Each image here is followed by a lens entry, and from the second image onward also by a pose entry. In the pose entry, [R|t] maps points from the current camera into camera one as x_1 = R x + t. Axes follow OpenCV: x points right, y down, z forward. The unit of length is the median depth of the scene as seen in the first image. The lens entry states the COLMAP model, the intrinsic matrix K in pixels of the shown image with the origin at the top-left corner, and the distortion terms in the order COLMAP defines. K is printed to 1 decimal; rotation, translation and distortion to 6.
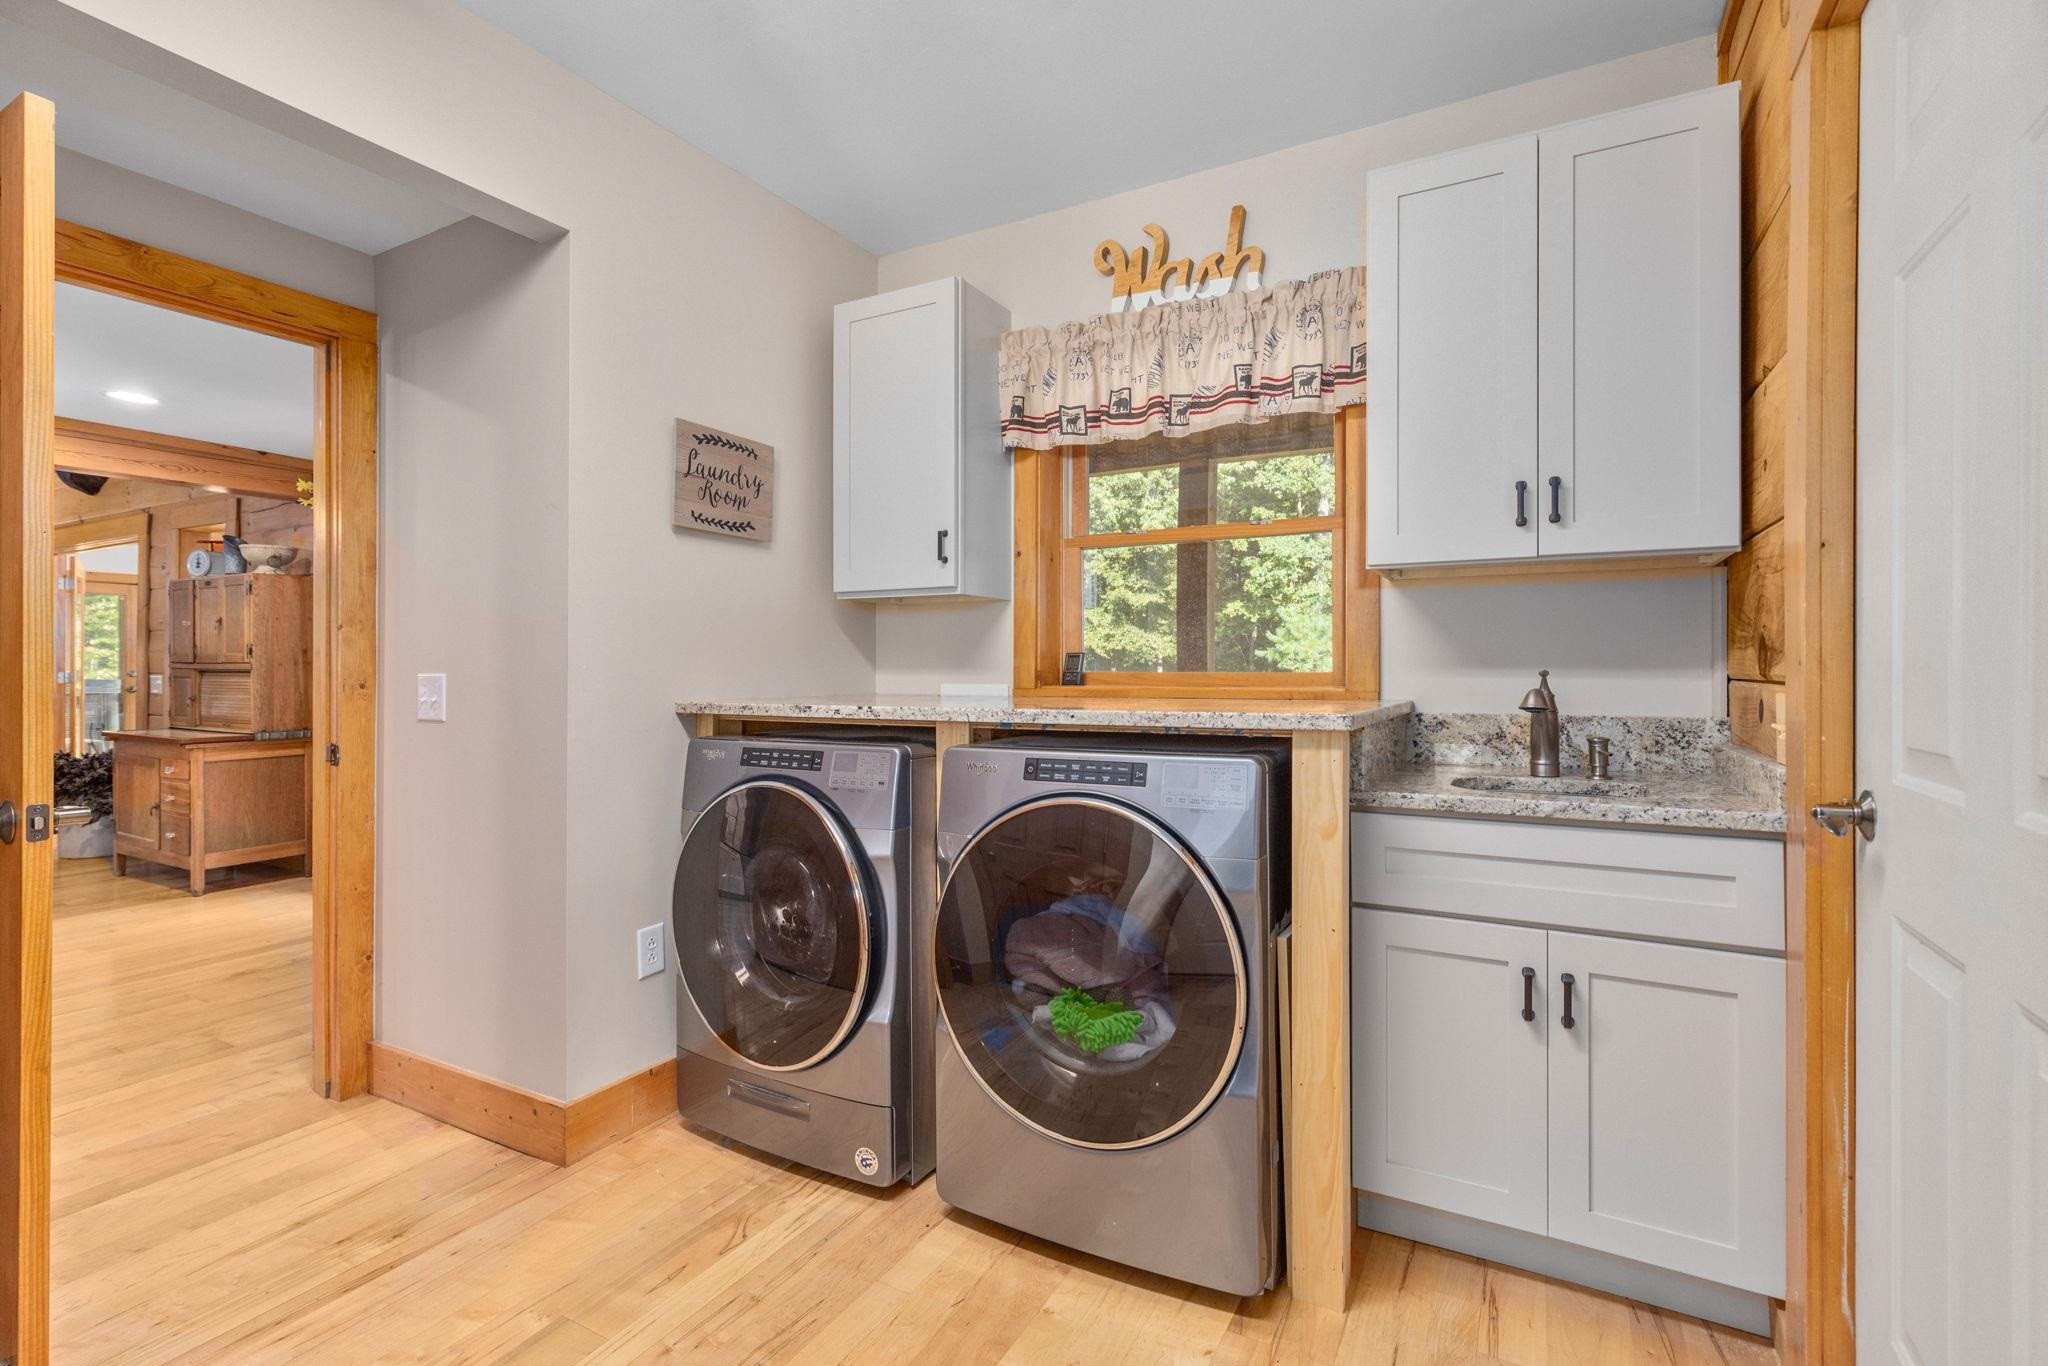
lens RADIAL K [[939.3, 0, 1022.8], [0, 939.3, 672.2], [0, 0, 1]] dist [-0.001629, -0.000246]
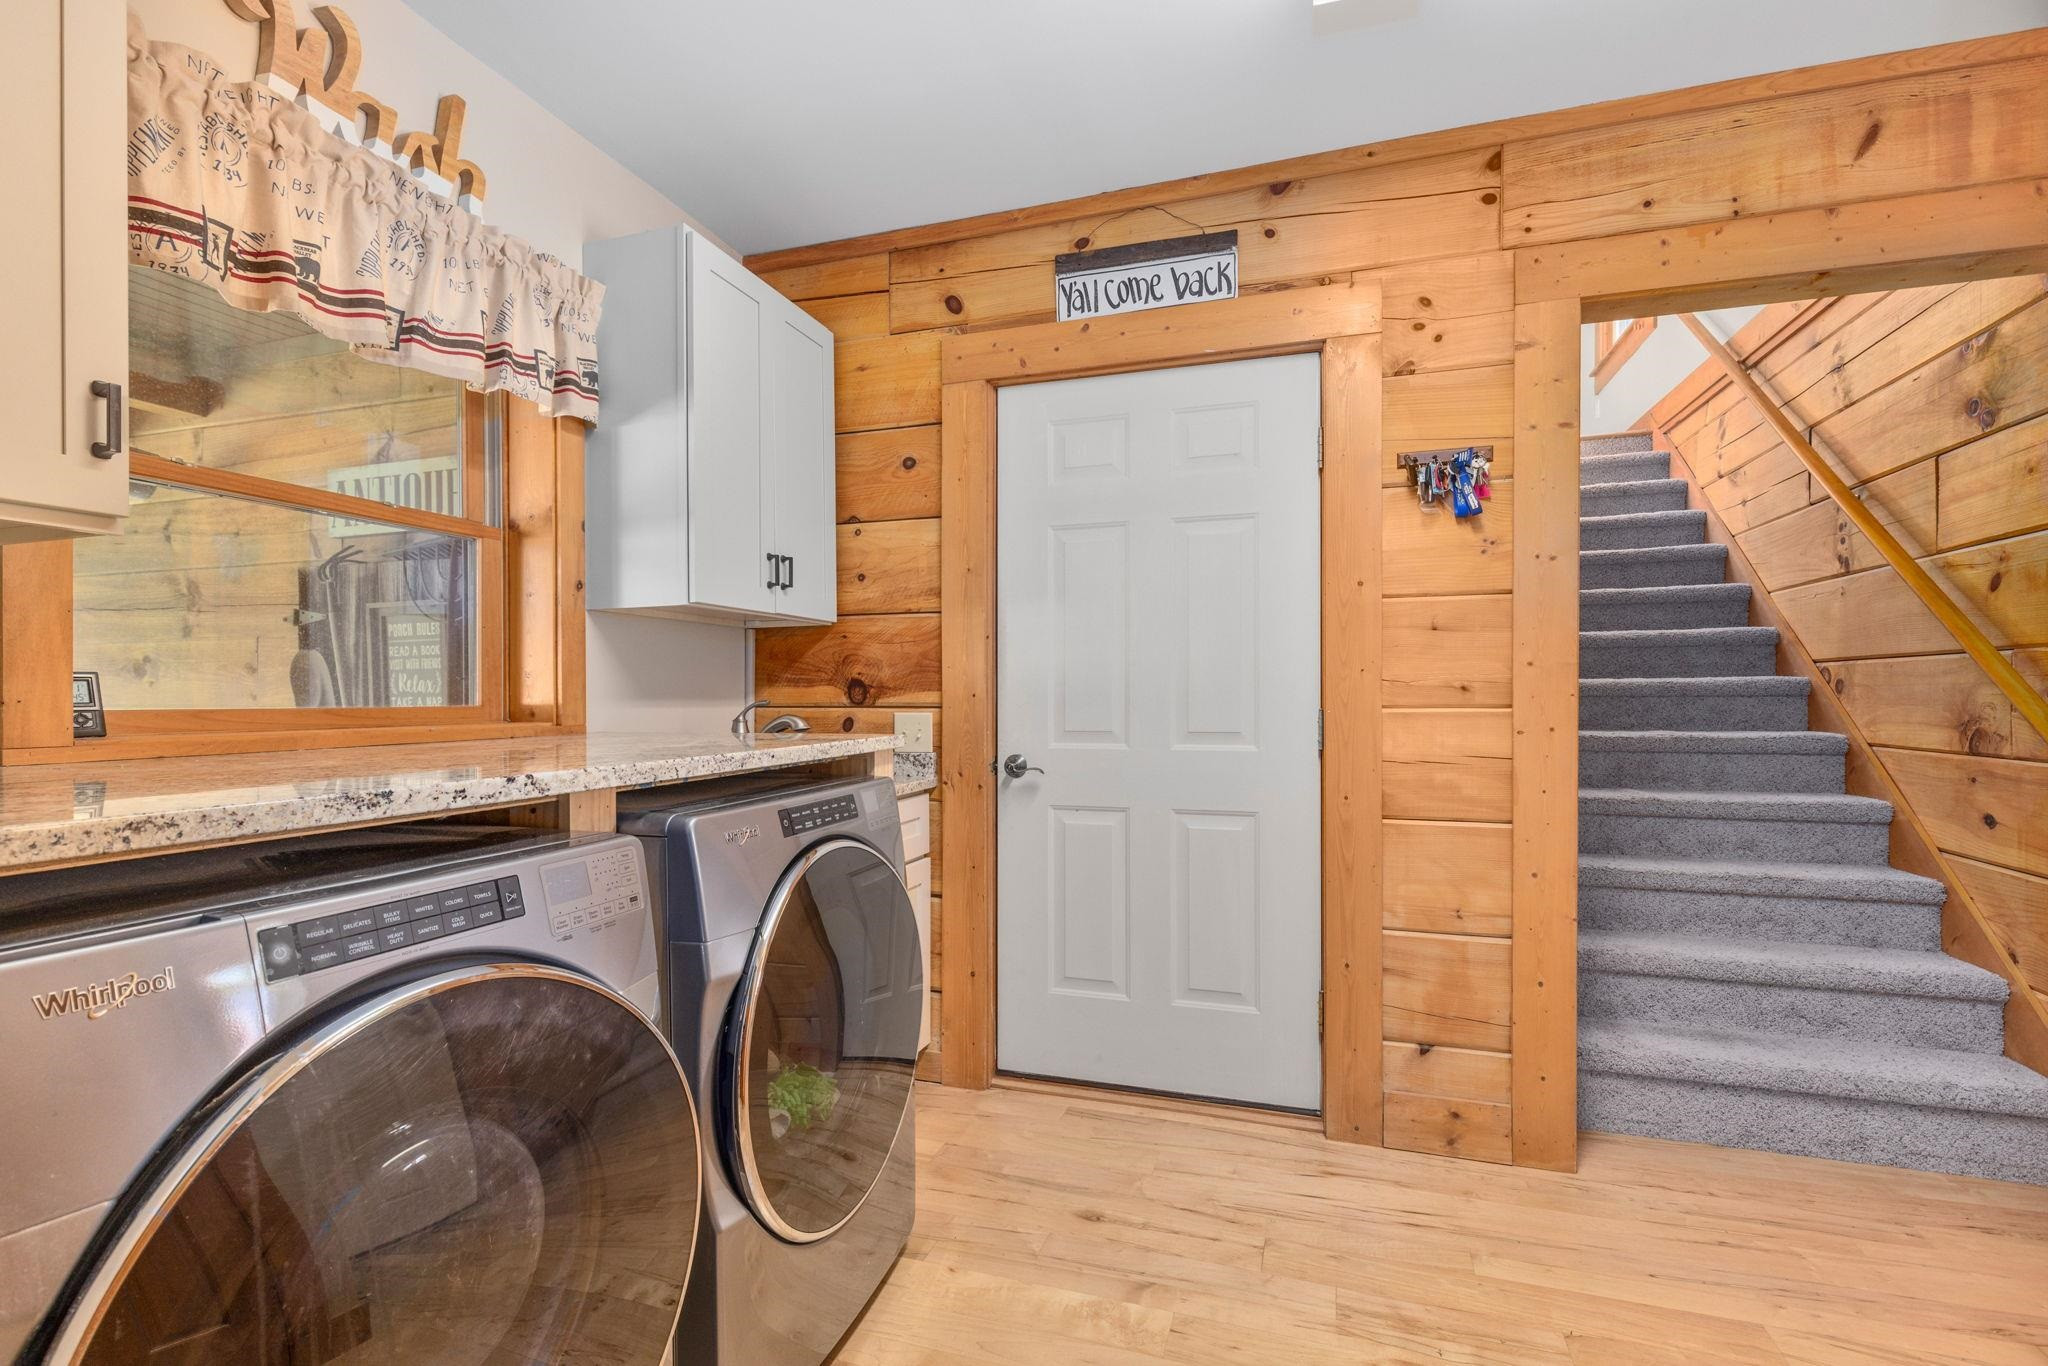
lens RADIAL K [[939.3, 0, 1020.9], [0, 939.3, 690.8], [0, 0, 1]] dist [-0.001629, -0.000246]
pose [[-0.186502, 0.006642, 0.982432, -0.701567], [0.008071, 0.999954, -0.005229, -0.004826], [-0.982421, 0.006954, -0.186547, 0.801841]]
